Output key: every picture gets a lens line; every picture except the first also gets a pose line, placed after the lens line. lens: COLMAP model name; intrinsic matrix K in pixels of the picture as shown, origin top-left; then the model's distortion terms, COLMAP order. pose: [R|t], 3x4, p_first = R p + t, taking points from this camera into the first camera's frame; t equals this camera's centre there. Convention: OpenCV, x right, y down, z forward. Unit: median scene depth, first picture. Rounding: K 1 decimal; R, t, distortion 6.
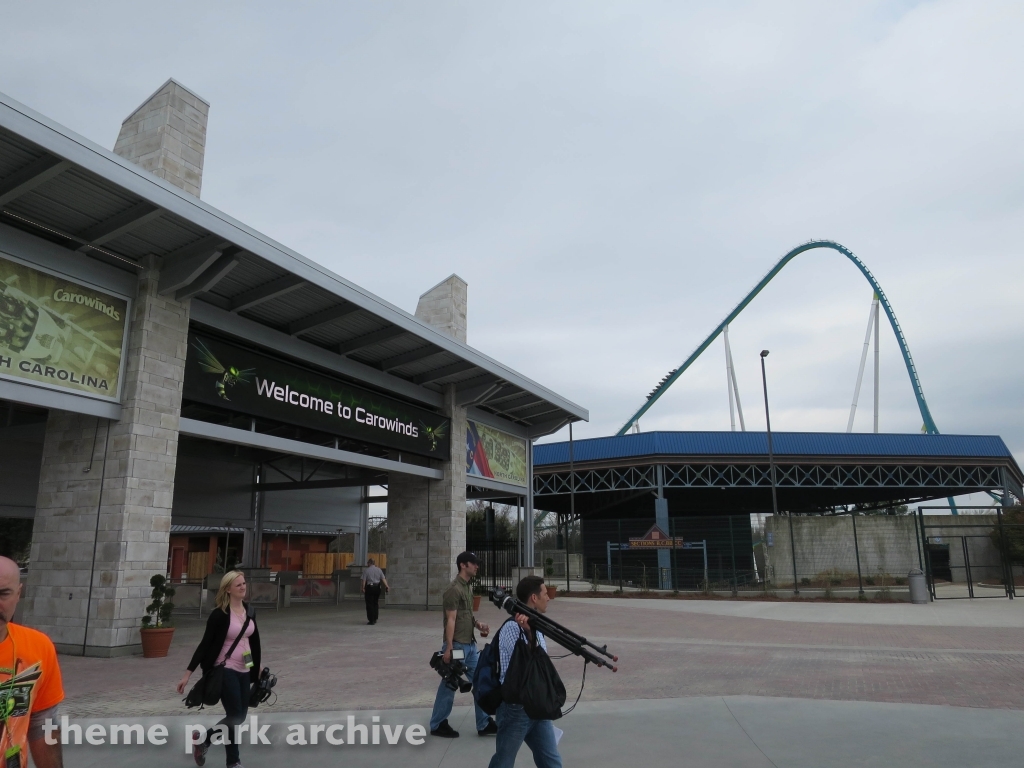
lens RADIAL K [[749.9, 0, 519.6], [0, 749.9, 382.5], [0, 0, 1]] dist [-0.042843, 0.011324]
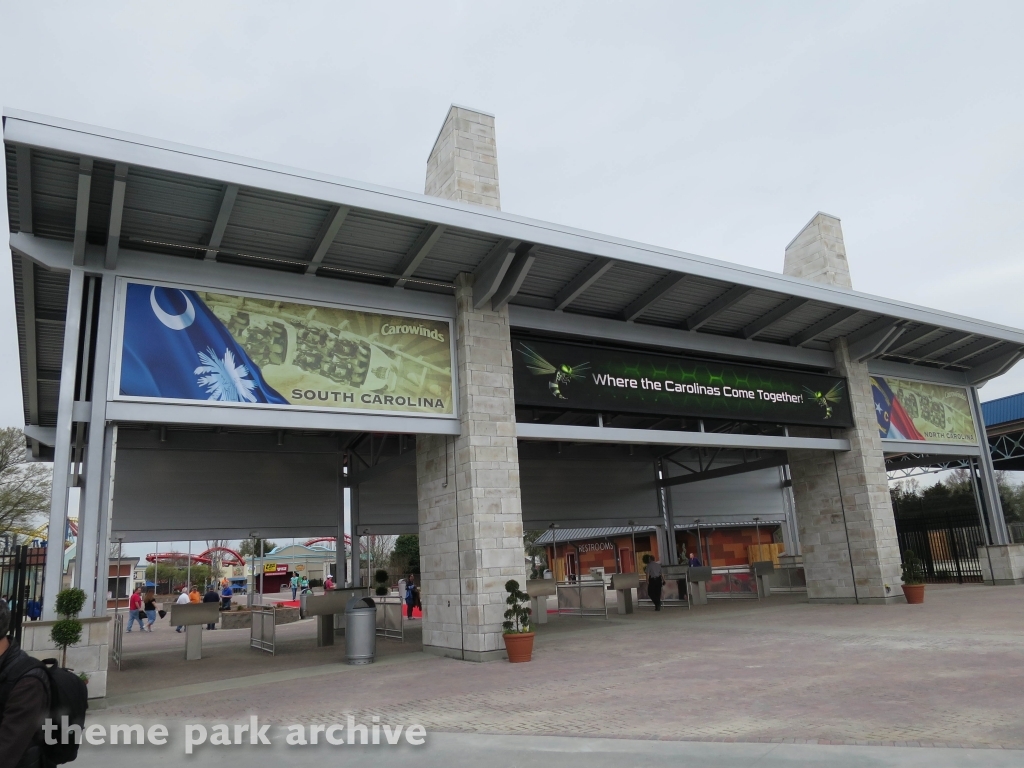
lens RADIAL K [[749.9, 0, 511.5], [0, 749.9, 383.1], [0, 0, 1]] dist [-0.042843, 0.011324]
pose [[0.813634, -0.179171, -0.553080, 0.102126], [0.184554, 0.981720, -0.046533, 0.036577], [0.551307, -0.064212, 0.831828, 0.143195]]
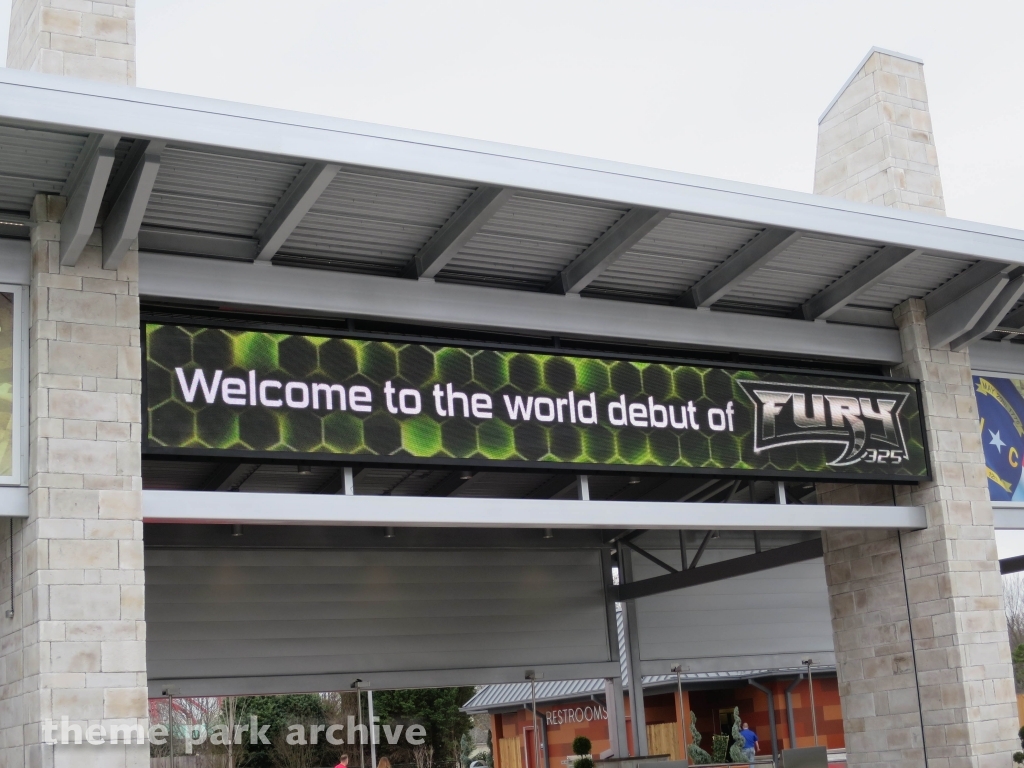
lens RADIAL K [[1523.3, 0, 513.1], [0, 1523.3, 379.2], [0, 0, 1]] dist [-0.132307, 0.000000]
pose [[0.808903, -0.189049, -0.556720, 0.310326], [0.197760, 0.979209, -0.045175, 0.062756], [0.553685, -0.073555, 0.829471, 0.269556]]
